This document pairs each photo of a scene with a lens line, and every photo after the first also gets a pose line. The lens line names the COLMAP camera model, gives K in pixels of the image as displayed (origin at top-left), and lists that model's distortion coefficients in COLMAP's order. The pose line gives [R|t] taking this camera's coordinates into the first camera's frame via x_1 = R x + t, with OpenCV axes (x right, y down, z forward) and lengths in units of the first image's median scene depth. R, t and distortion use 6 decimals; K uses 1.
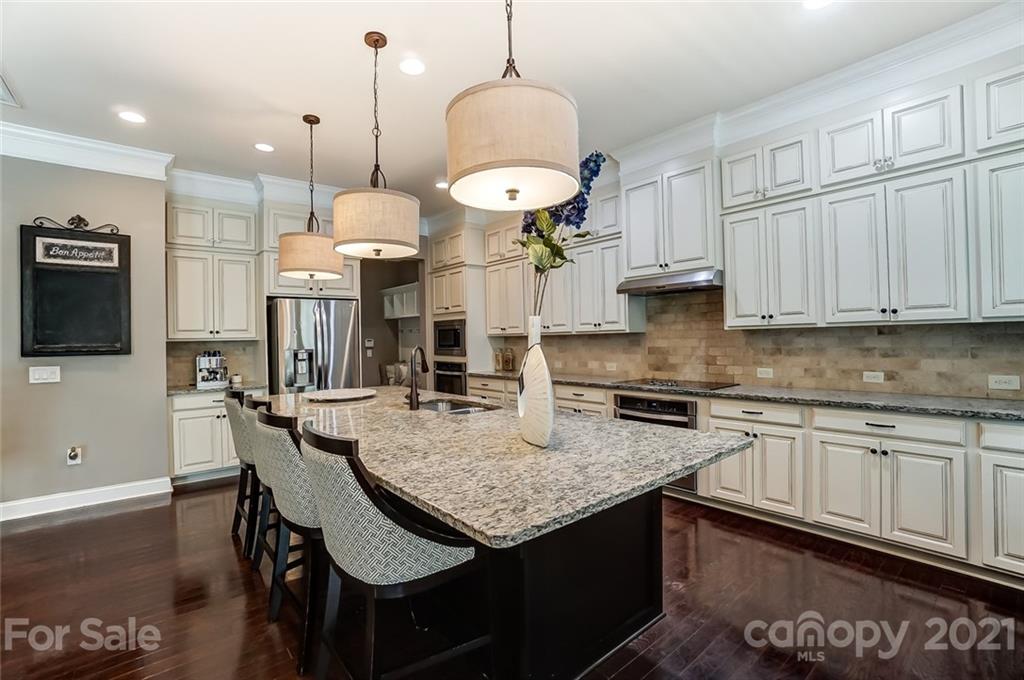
lens RADIAL K [[457.9, 0, 511.7], [0, 457.9, 336.3], [0, 0, 1]] dist [-0.058082, 0.017255]
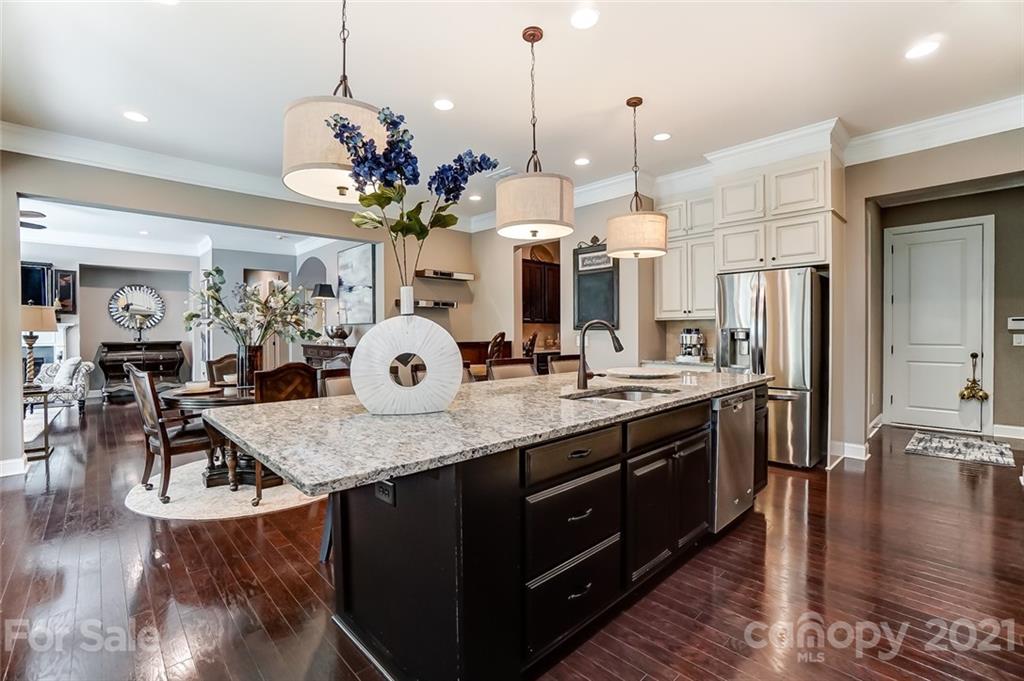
lens RADIAL K [[457.9, 0, 506.9], [0, 457.9, 332.6], [0, 0, 1]] dist [-0.058082, 0.017255]
pose [[0.082821, 0.017778, -0.996406, 0.208627], [0.010989, 0.999764, 0.018752, 0.008112], [0.996504, -0.012502, 0.082606, 0.225066]]
